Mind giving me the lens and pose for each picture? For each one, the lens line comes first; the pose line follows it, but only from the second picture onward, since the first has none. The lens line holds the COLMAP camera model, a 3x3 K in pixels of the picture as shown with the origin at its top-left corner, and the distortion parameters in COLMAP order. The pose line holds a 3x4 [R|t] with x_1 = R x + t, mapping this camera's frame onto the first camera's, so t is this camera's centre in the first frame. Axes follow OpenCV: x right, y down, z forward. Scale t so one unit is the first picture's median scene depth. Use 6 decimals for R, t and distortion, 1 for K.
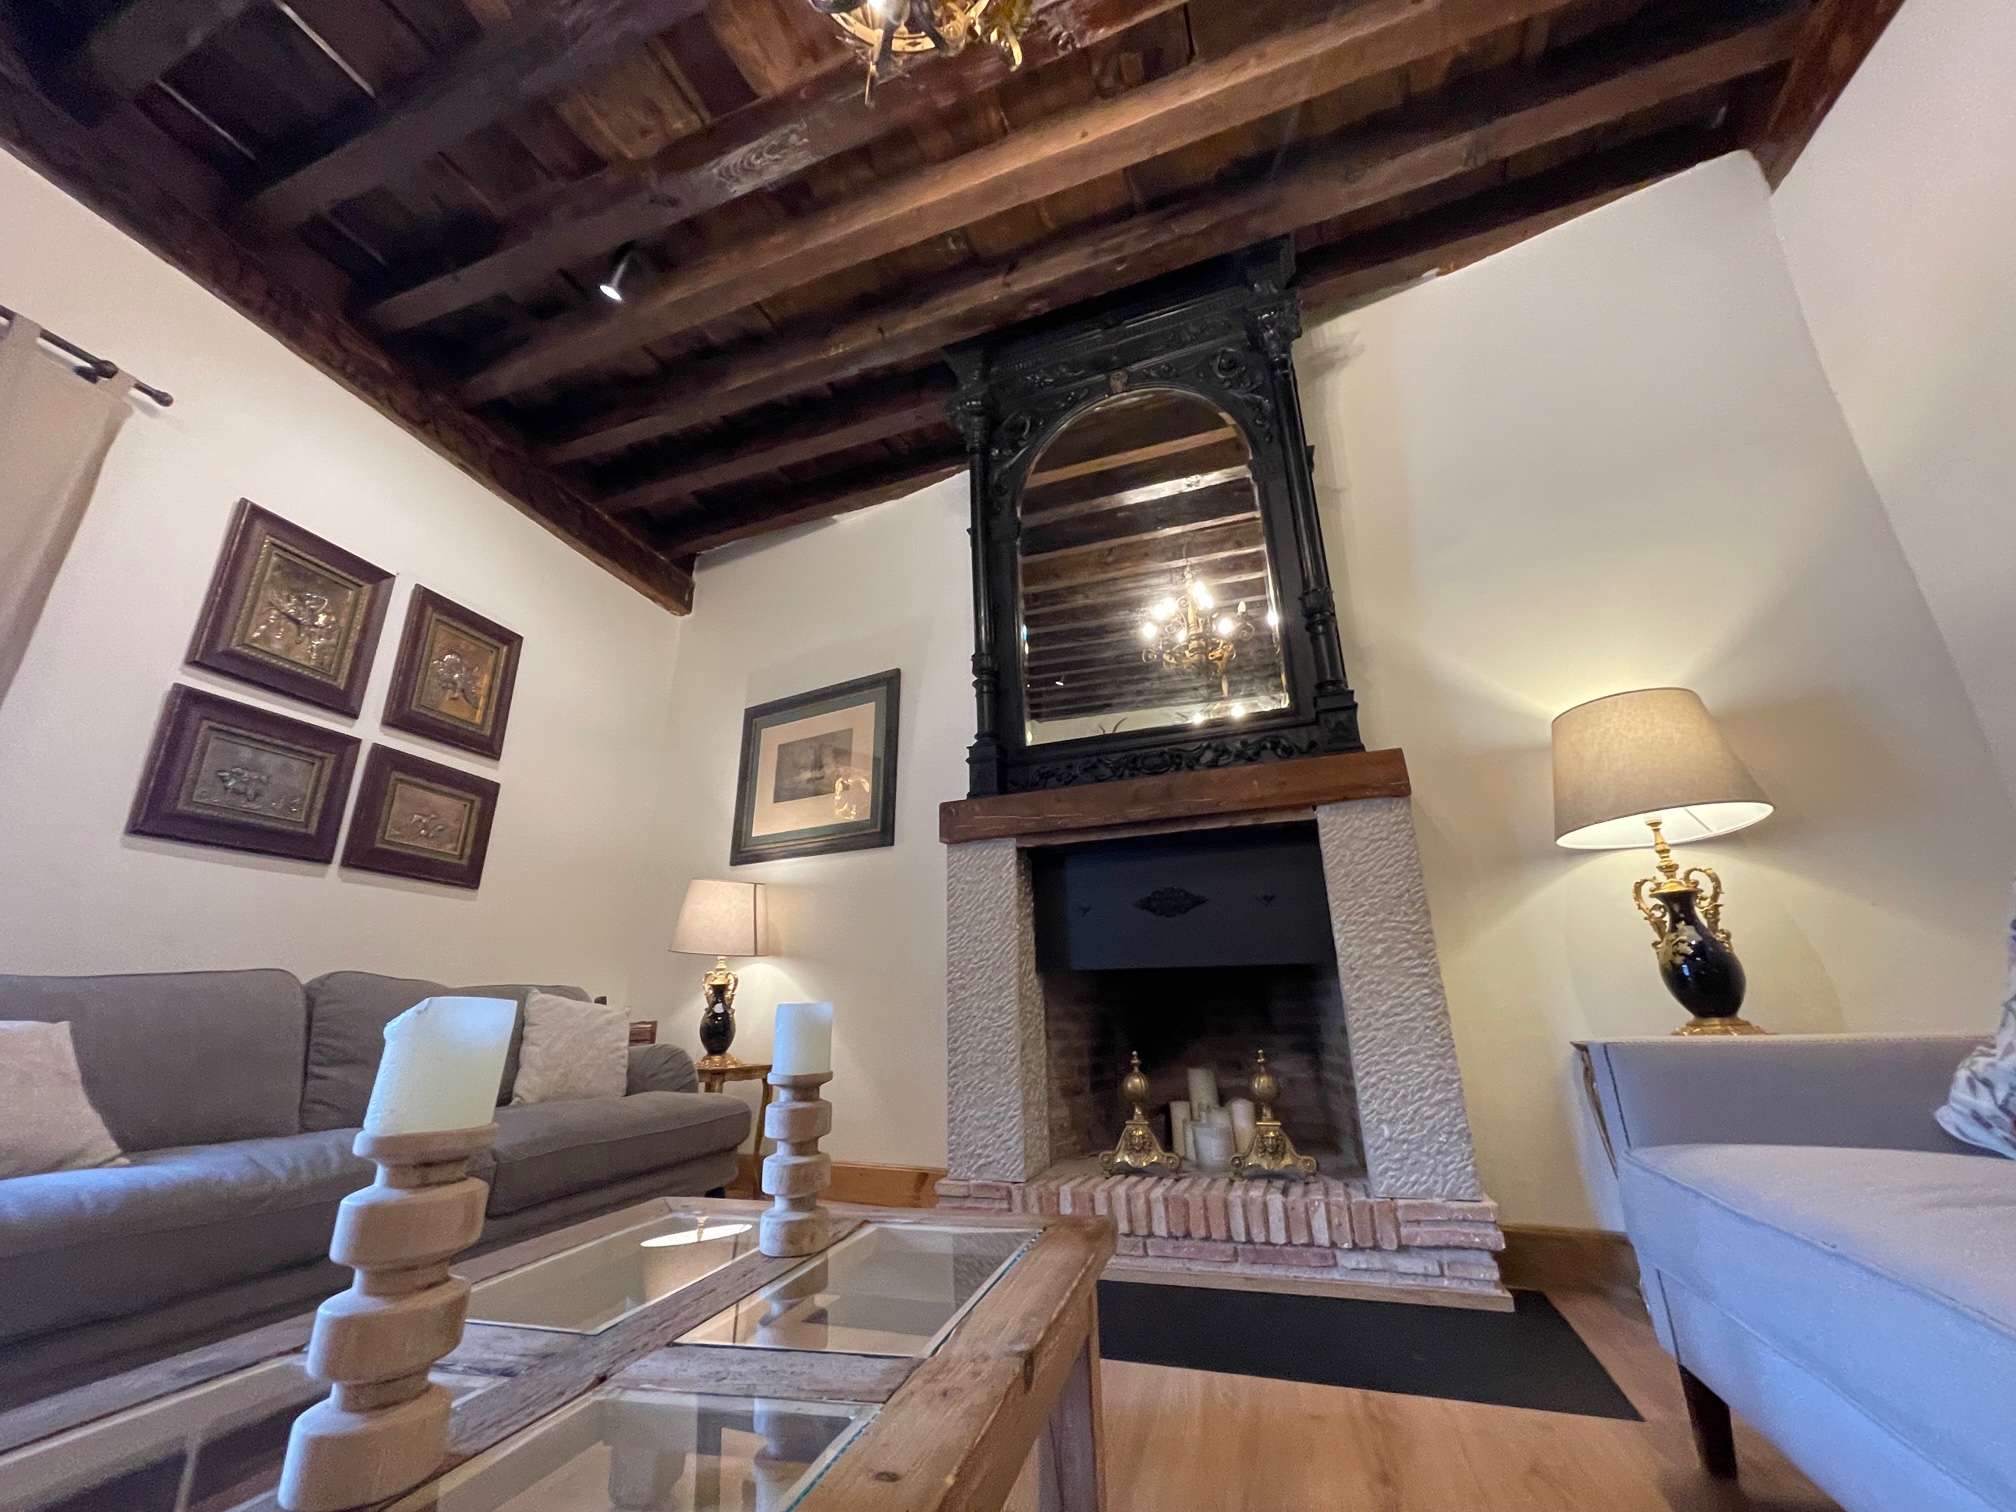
lens RADIAL K [[807.2, 0, 1005.6], [0, 807.2, 749.6], [0, 0, 1]] dist [0.001051, -0.000280]
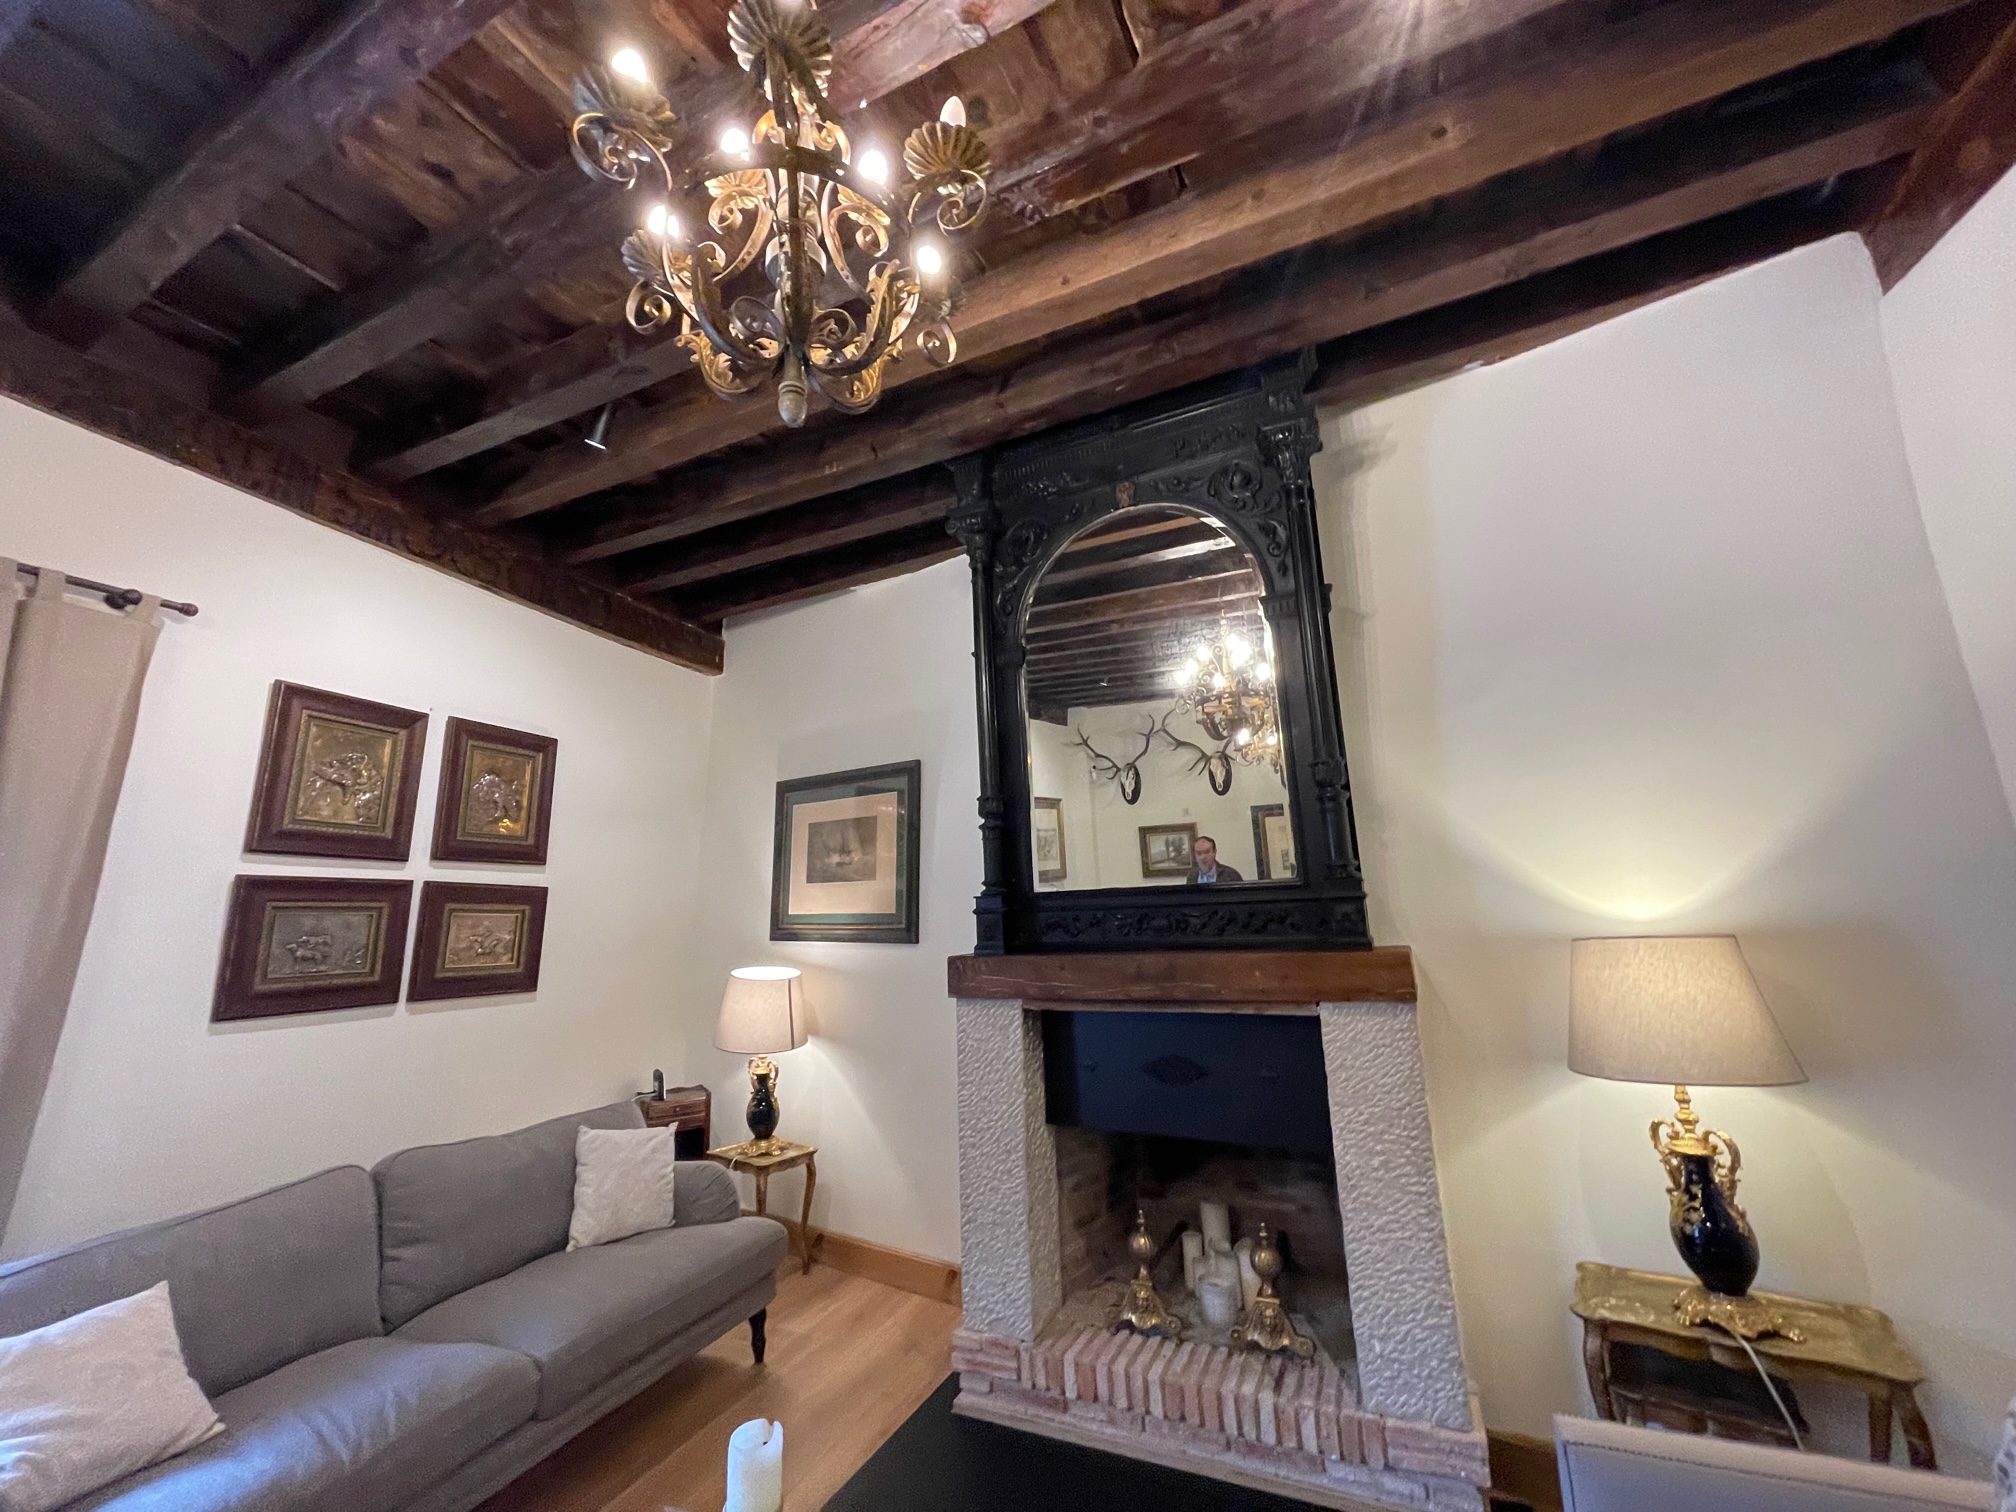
lens RADIAL K [[807.2, 0, 1005.6], [0, 807.2, 749.6], [0, 0, 1]] dist [0.001051, -0.000280]
pose [[0.995954, -0.024897, -0.086343, 0.083773], [0.034143, 0.993639, 0.107314, -0.295796], [0.083122, -0.109828, 0.990469, 0.030562]]
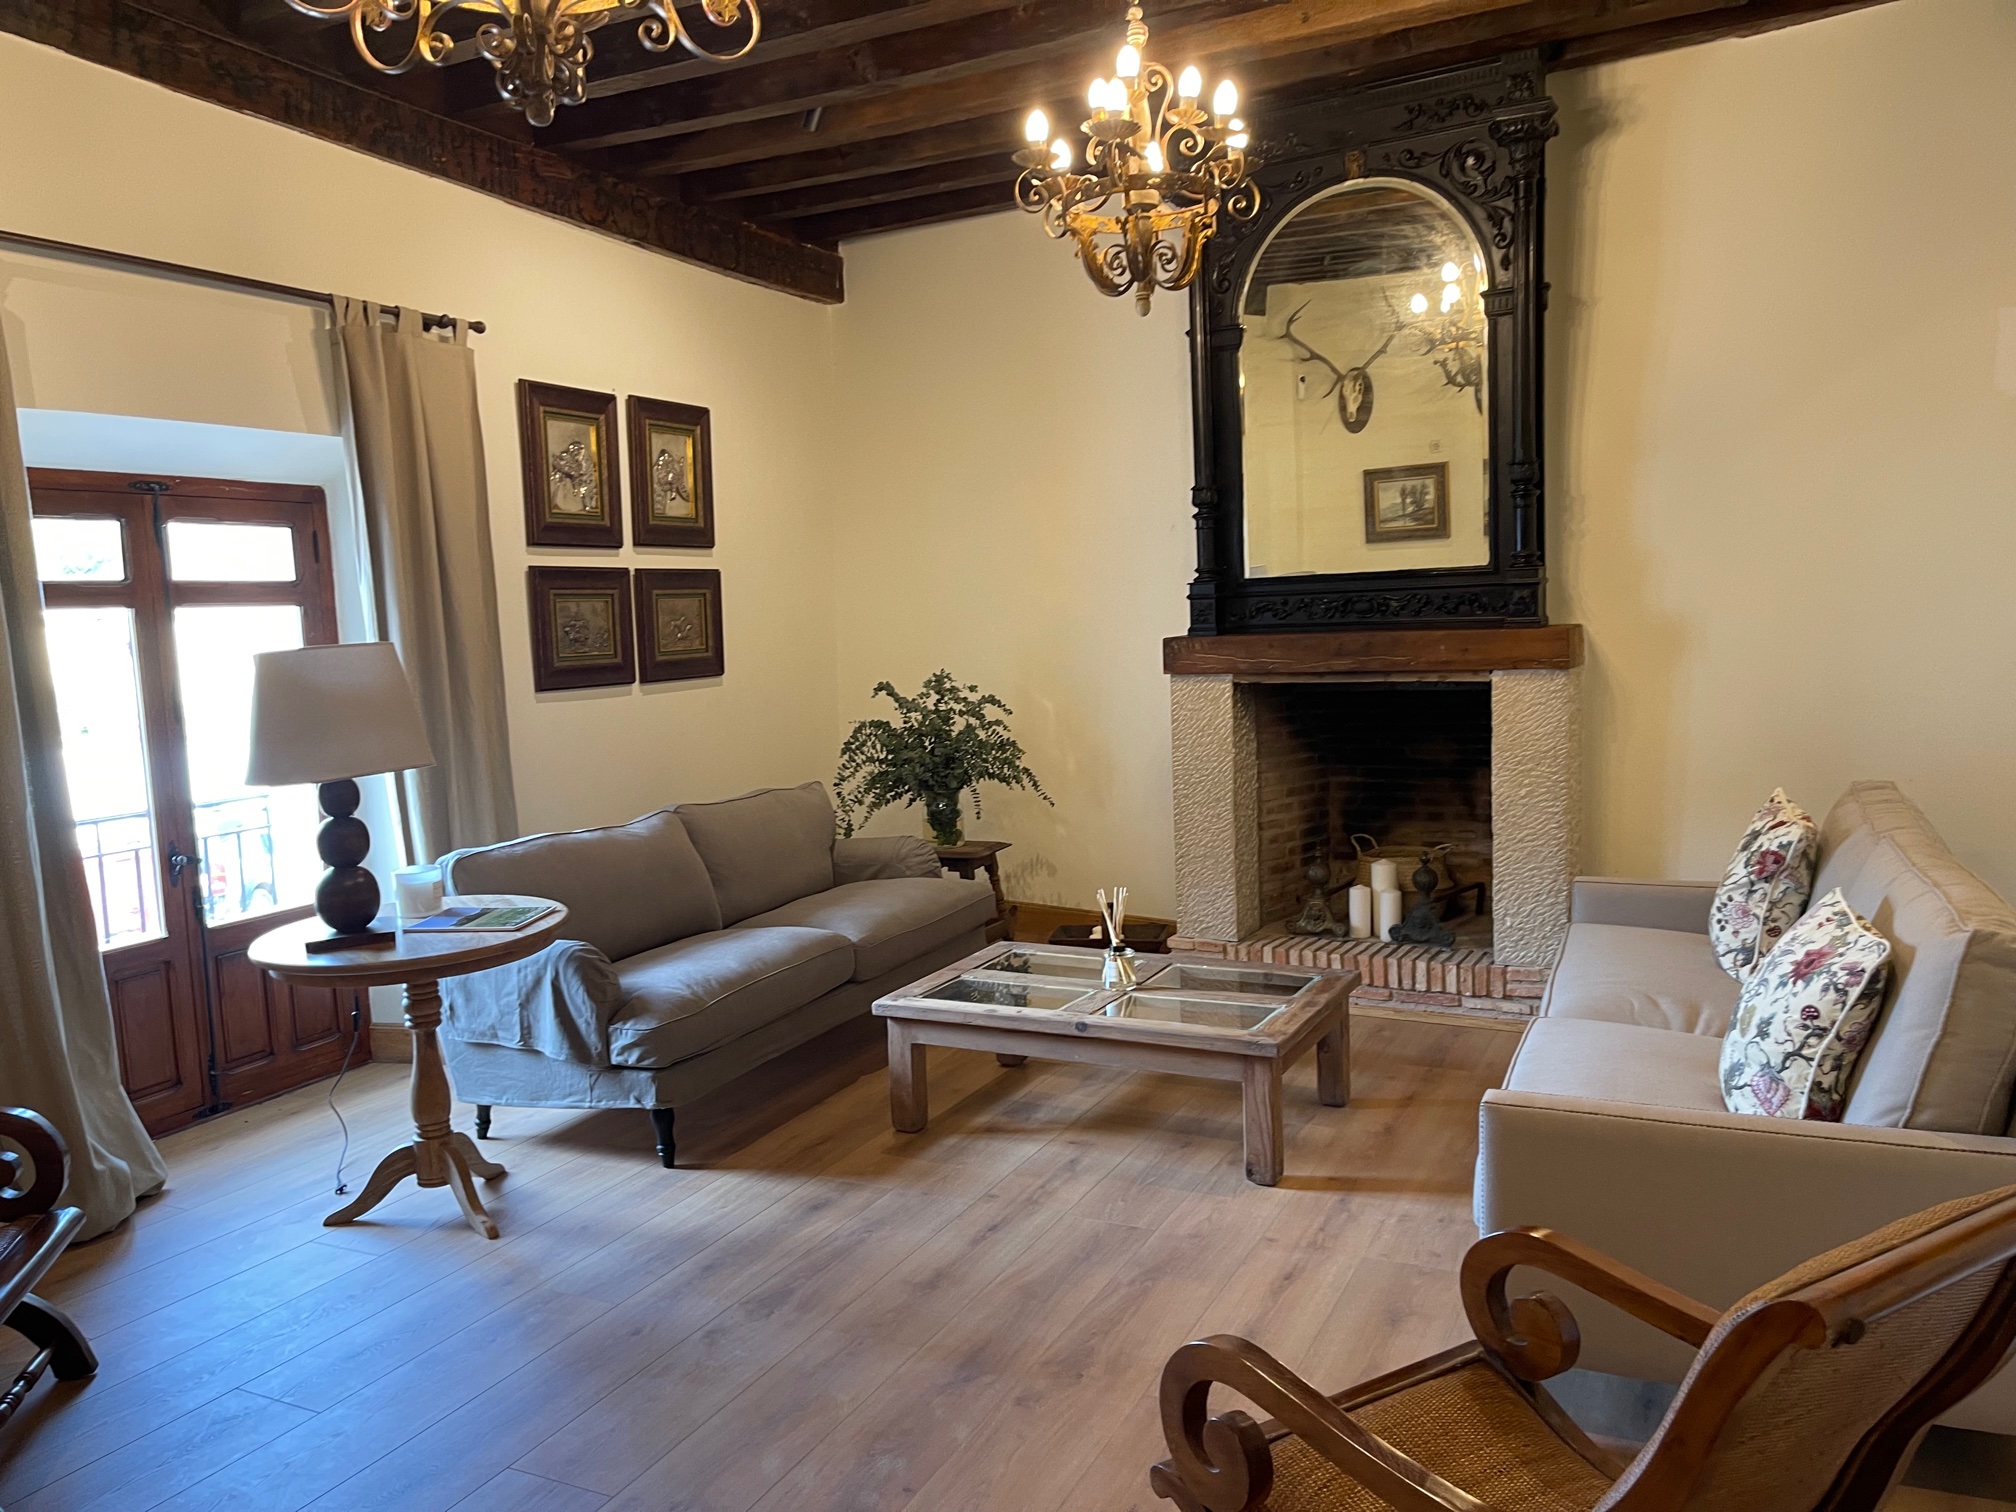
lens RADIAL K [[1509.0, 0, 1002.7], [0, 1509.0, 764.5], [0, 0, 1]] dist [0.078620, -0.095148]
pose [[0.986328, 0.007101, -0.164643, 0.043257], [0.061485, 0.911073, 0.407634, -0.626095], [0.152896, -0.412184, 0.898180, -0.952606]]
